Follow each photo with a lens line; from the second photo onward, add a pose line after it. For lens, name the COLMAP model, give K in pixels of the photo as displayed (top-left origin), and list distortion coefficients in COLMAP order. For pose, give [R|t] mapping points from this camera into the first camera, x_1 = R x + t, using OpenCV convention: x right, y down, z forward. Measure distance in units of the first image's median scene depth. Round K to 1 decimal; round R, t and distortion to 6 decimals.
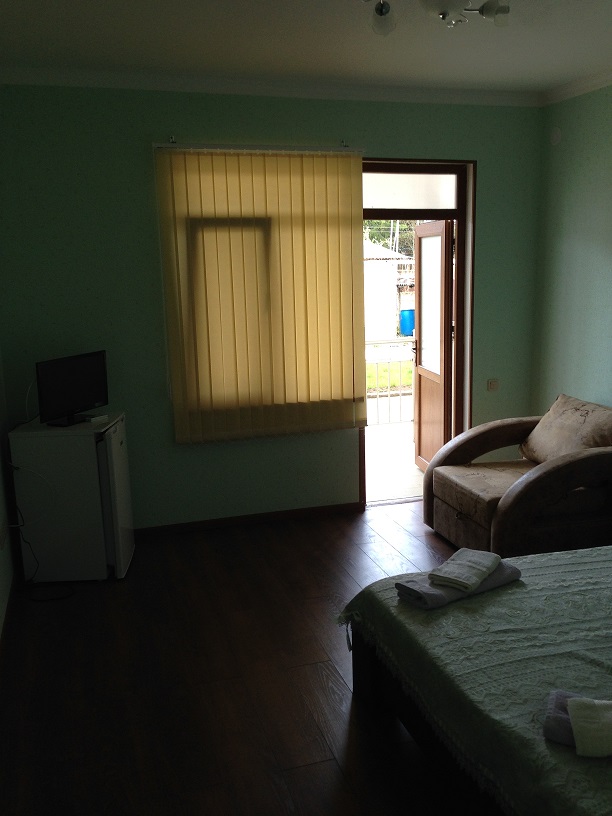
lens RADIAL K [[779.5, 0, 306.0], [0, 779.5, 408.0], [0, 0, 1]] dist [0.068464, -0.001062]
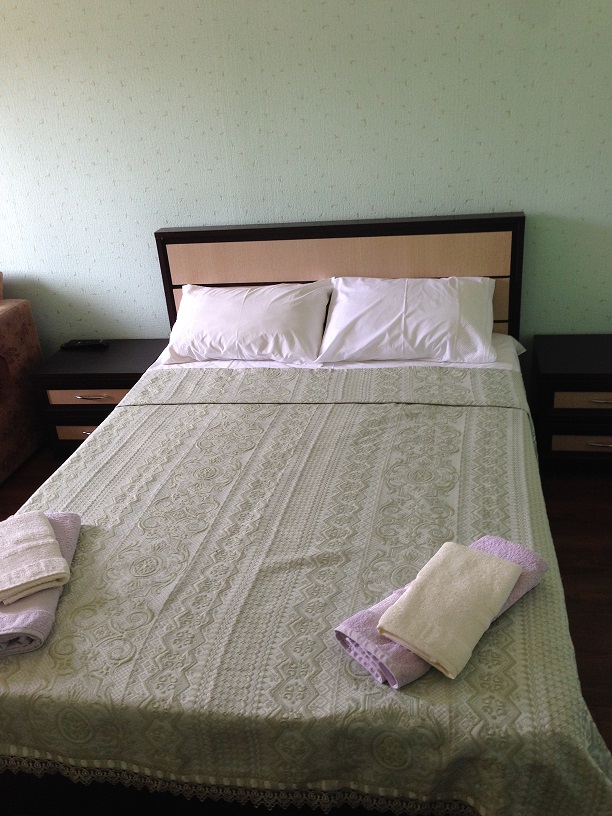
lens RADIAL K [[779.5, 0, 306.0], [0, 779.5, 408.0], [0, 0, 1]] dist [0.068464, -0.001062]
pose [[0.469824, -0.385077, 0.794343, -0.170987], [0.239882, 0.921672, 0.304921, -0.046181], [-0.849542, 0.047289, 0.525396, 0.567804]]
